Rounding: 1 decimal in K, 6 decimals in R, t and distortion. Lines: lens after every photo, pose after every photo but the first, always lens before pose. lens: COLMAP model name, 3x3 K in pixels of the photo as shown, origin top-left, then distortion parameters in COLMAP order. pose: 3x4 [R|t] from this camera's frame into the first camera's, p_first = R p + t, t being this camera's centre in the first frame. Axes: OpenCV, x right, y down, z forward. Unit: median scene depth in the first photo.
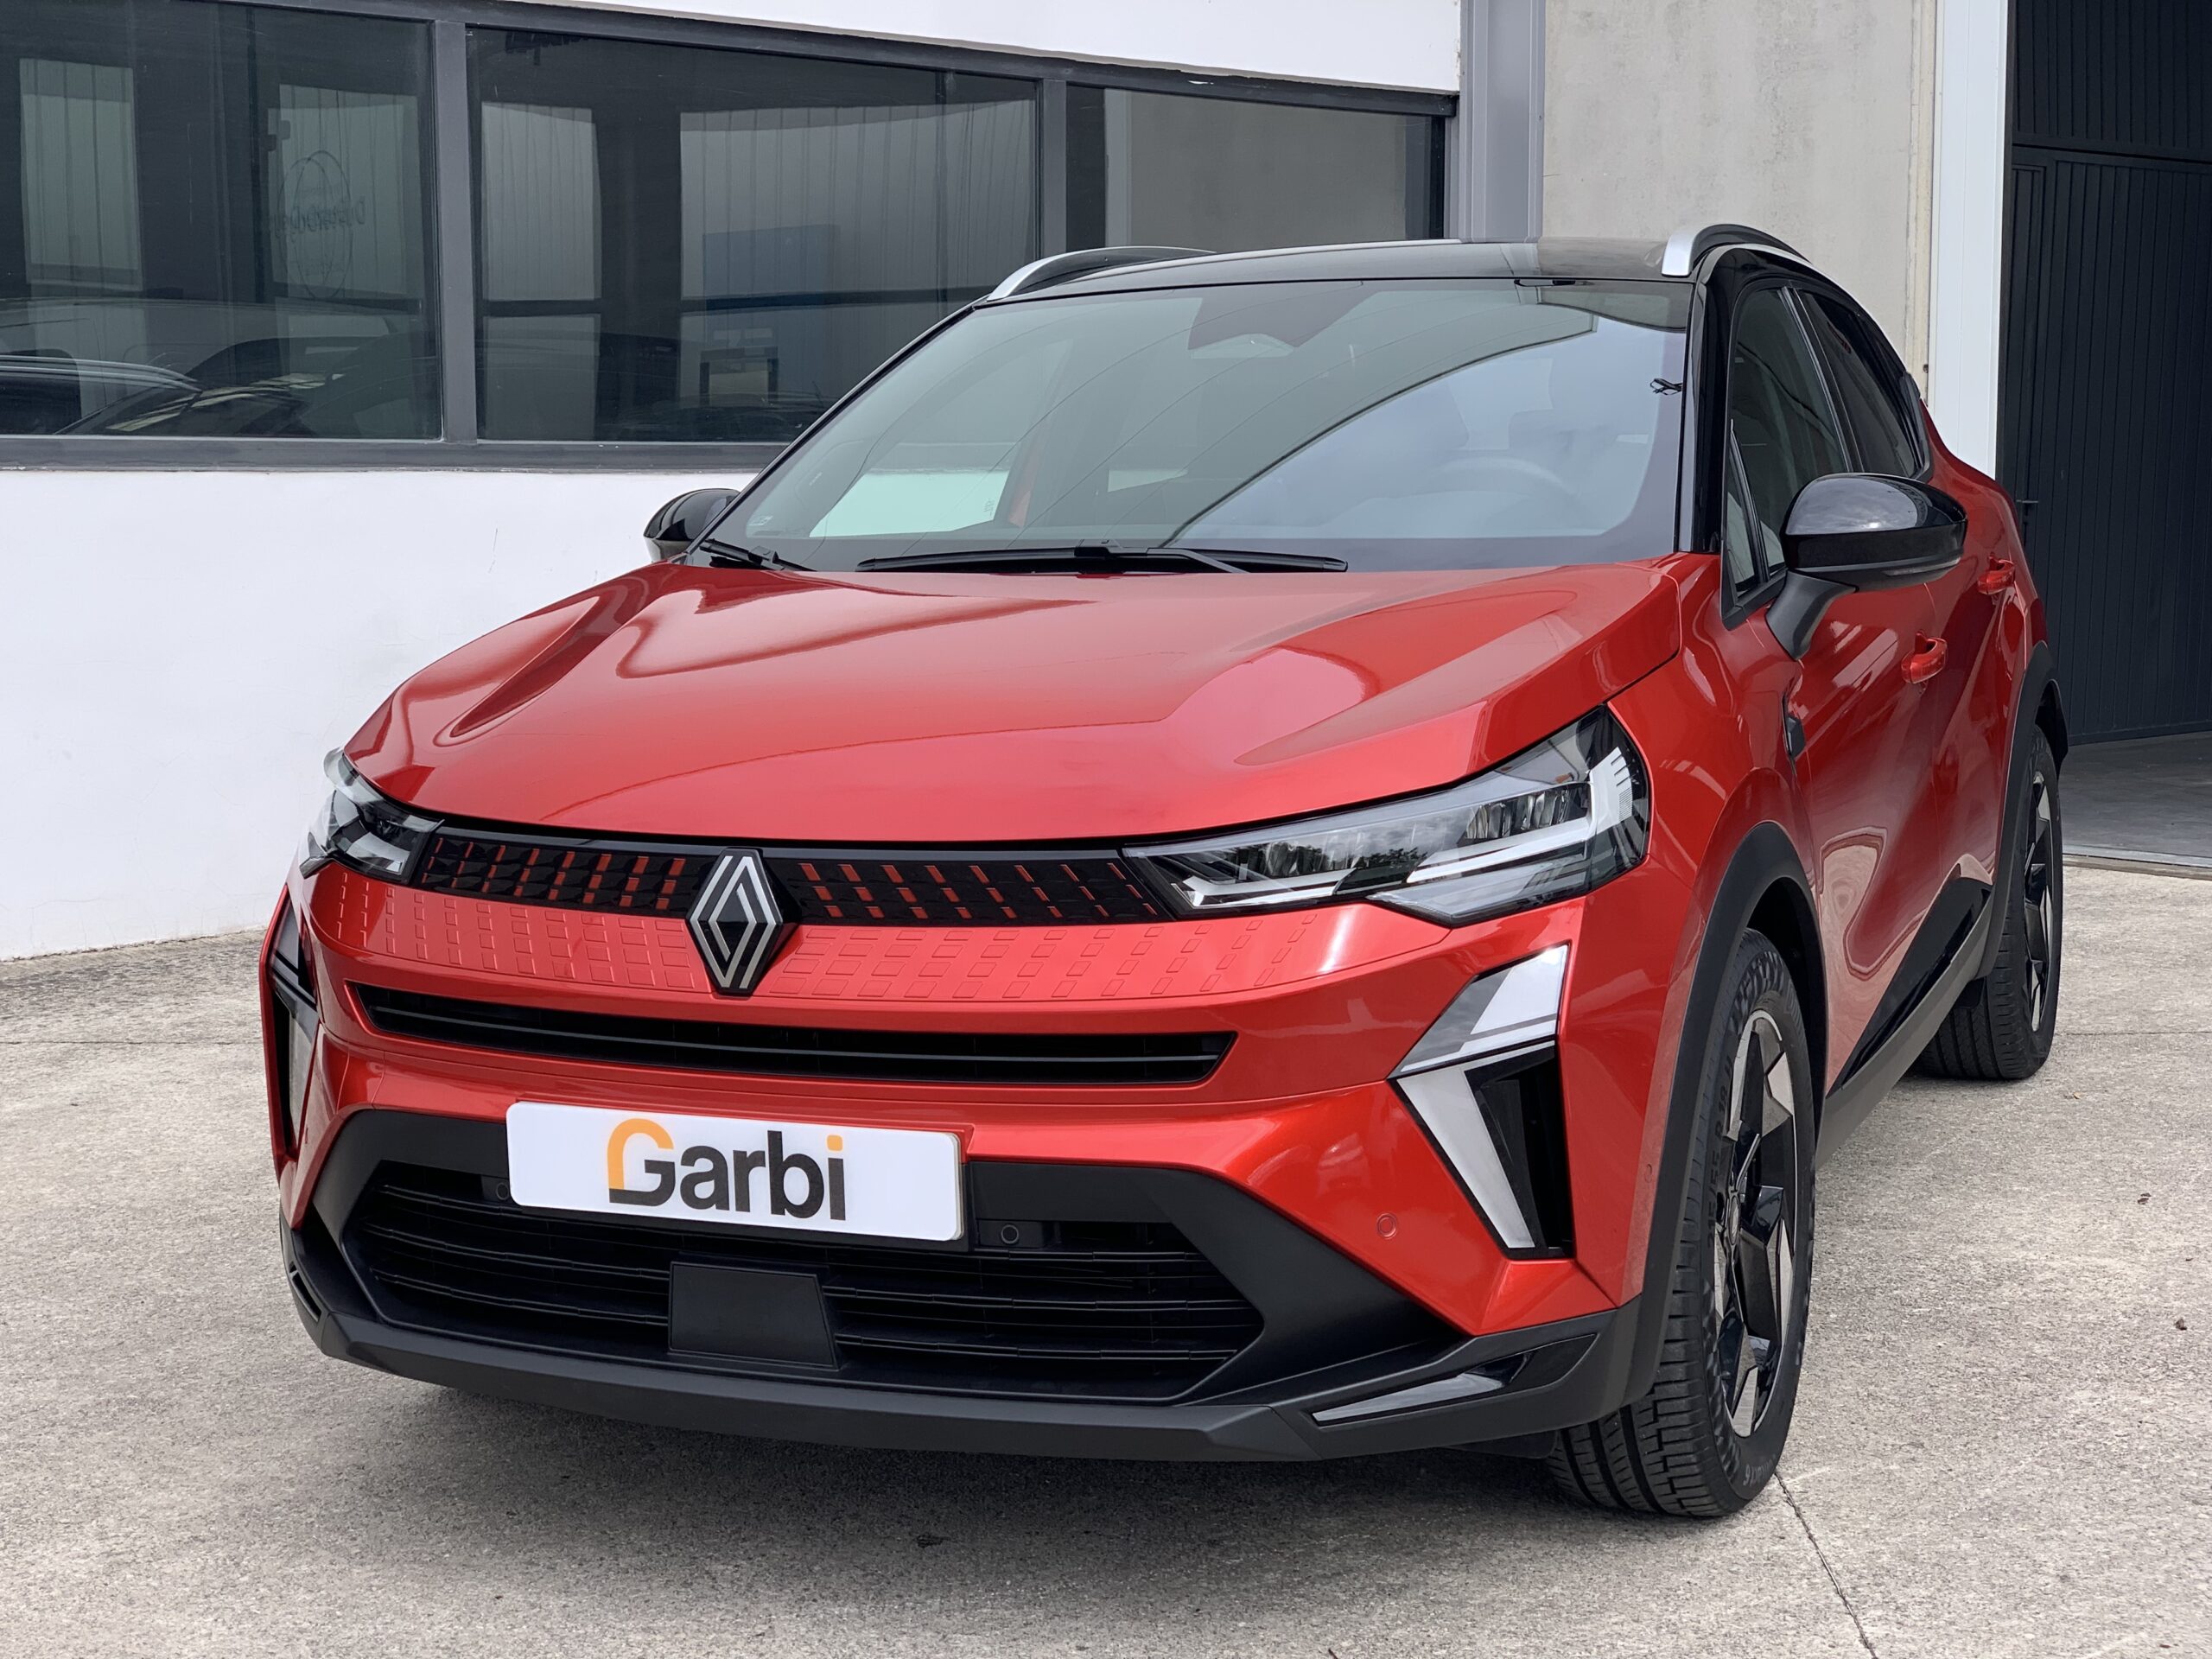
lens RADIAL K [[3342.3, 0, 1088.7], [0, 3342.3, 853.2], [0, 0, 1]] dist [0.031399, 0.000000]
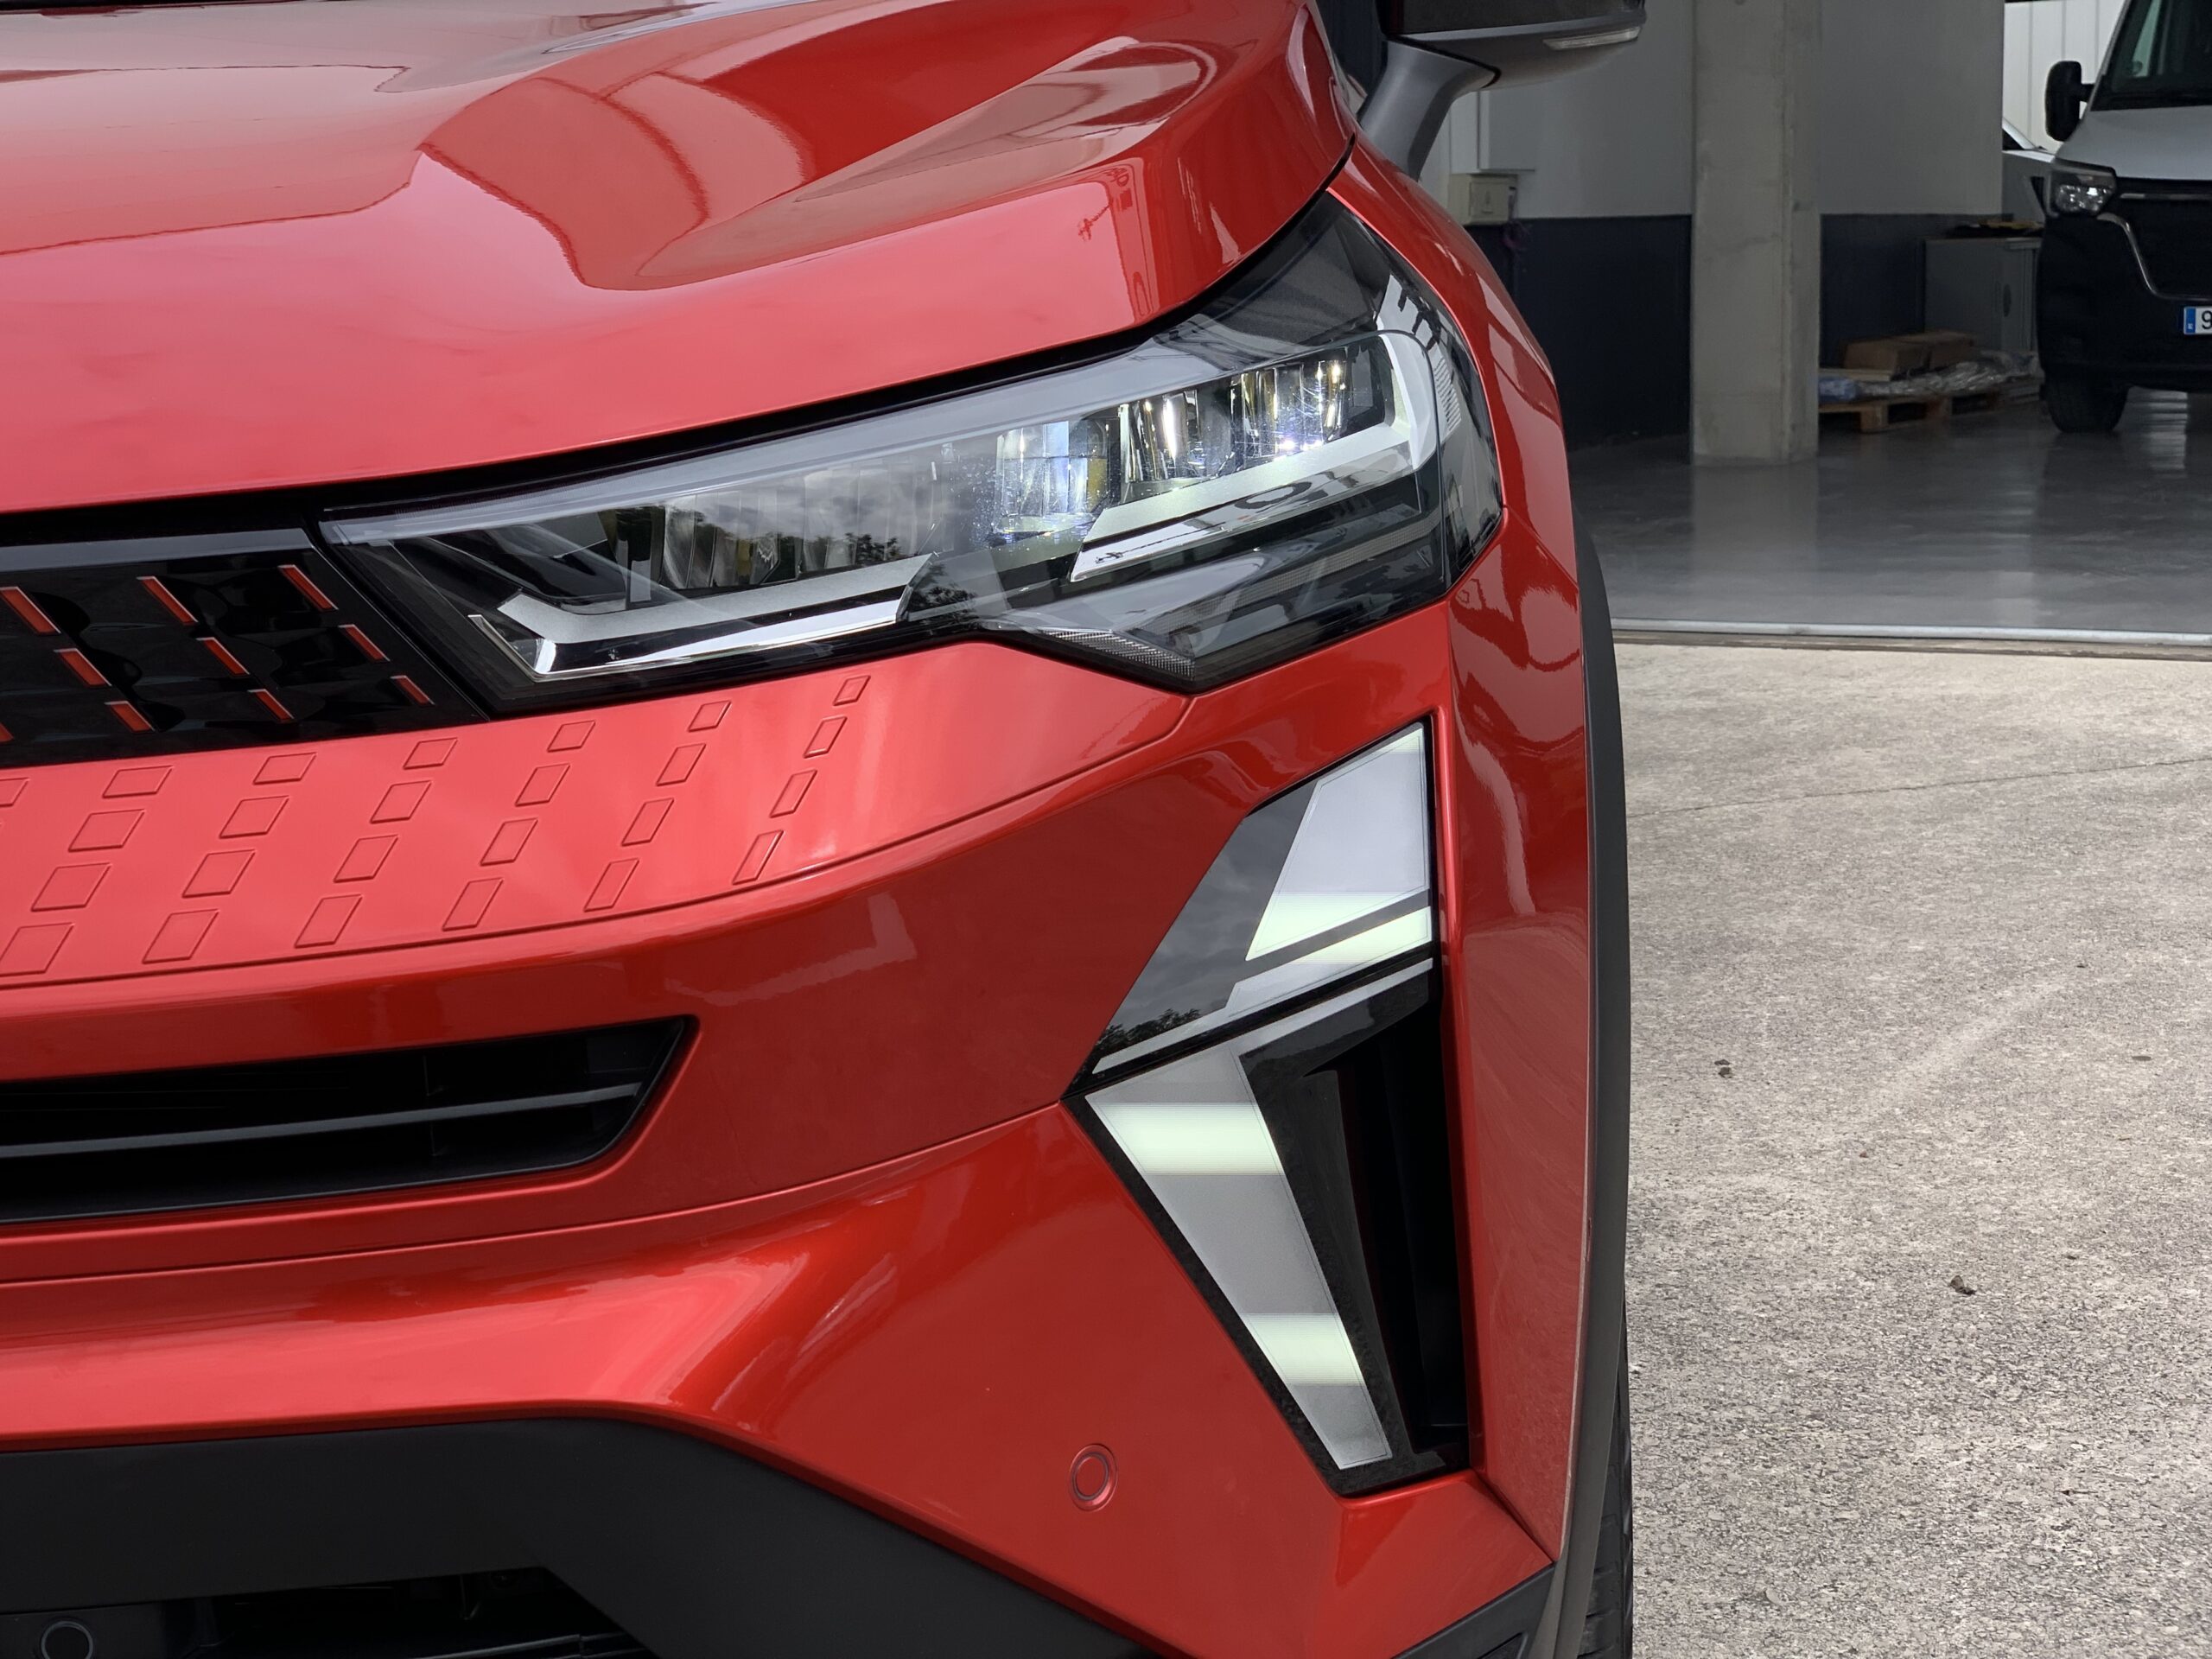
lens RADIAL K [[3342.3, 0, 1142.5], [0, 3342.3, 818.9], [0, 0, 1]] dist [0.031399, 0.000000]
pose [[0.938699, -0.073360, 0.336842, -0.028340], [0.060096, 0.996957, 0.049651, 0.016713], [-0.339459, -0.026364, 0.940251, 0.617460]]
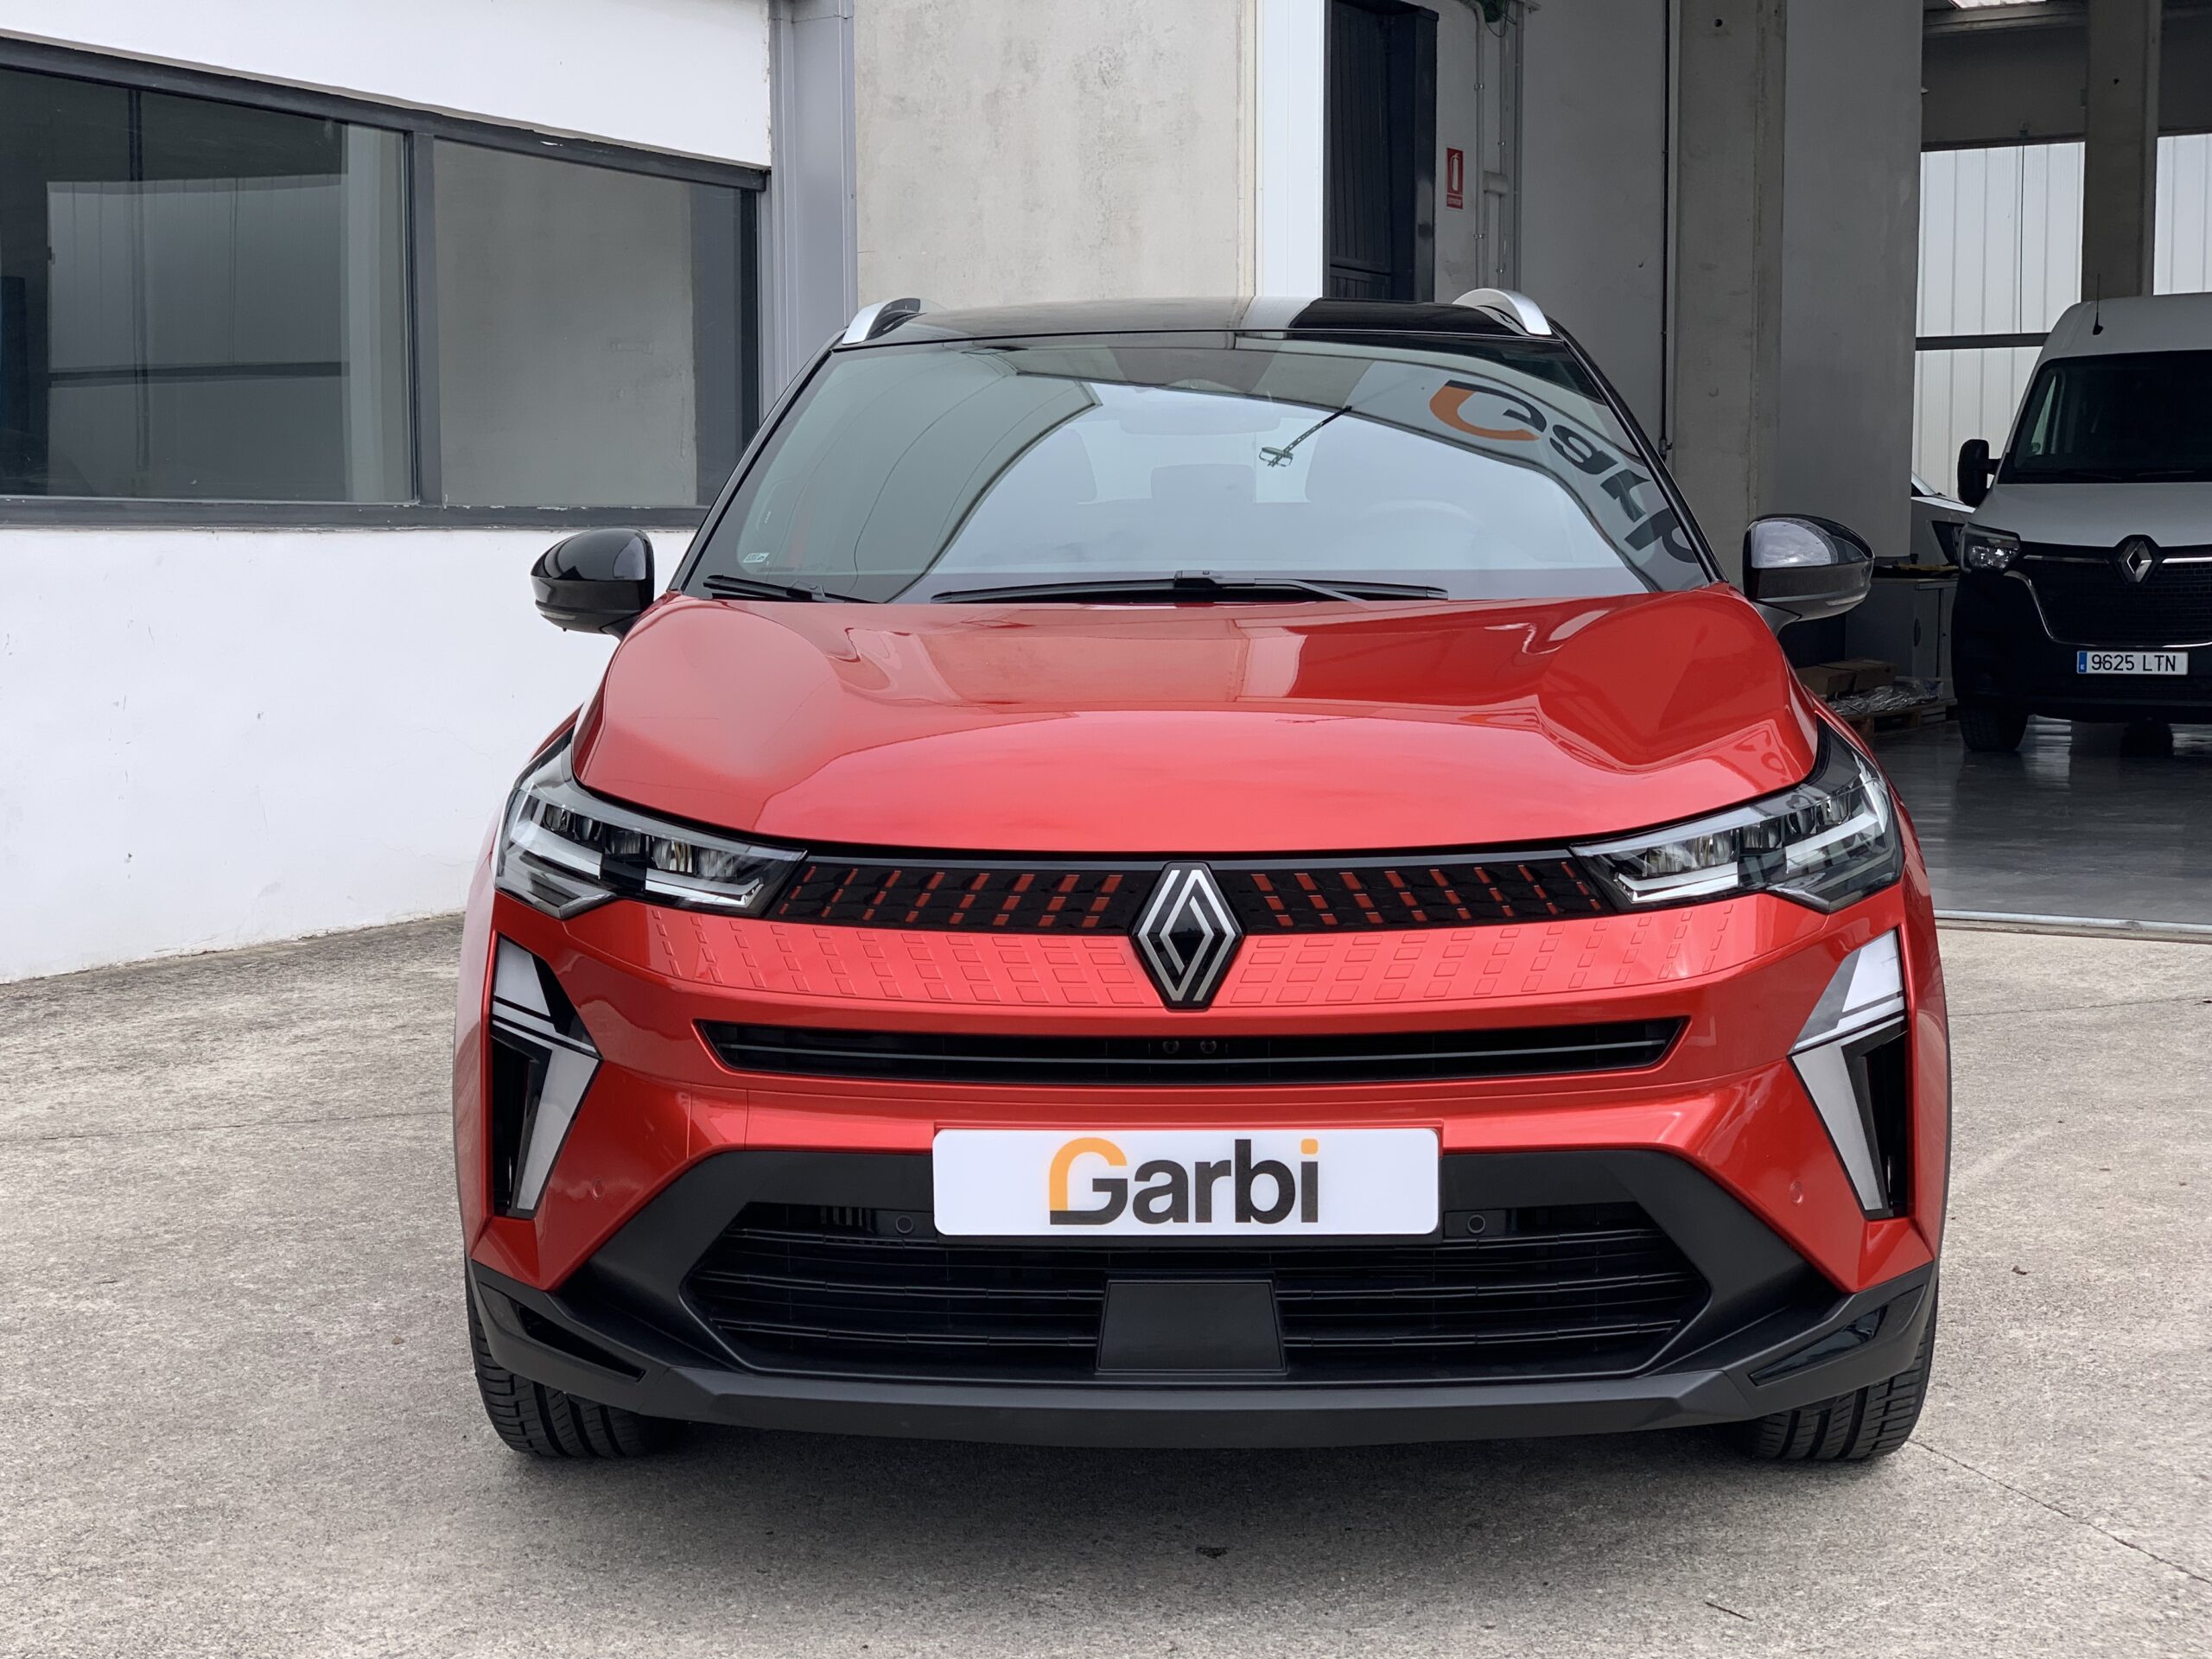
lens RADIAL K [[3342.3, 0, 1053.0], [0, 3342.3, 836.5], [0, 0, 1]] dist [0.031399, 0.000000]
pose [[0.935121, -0.025108, 0.353438, -0.495096], [0.036496, 0.999006, -0.025591, 0.015193], [-0.352444, 0.036829, 0.935108, 0.070694]]
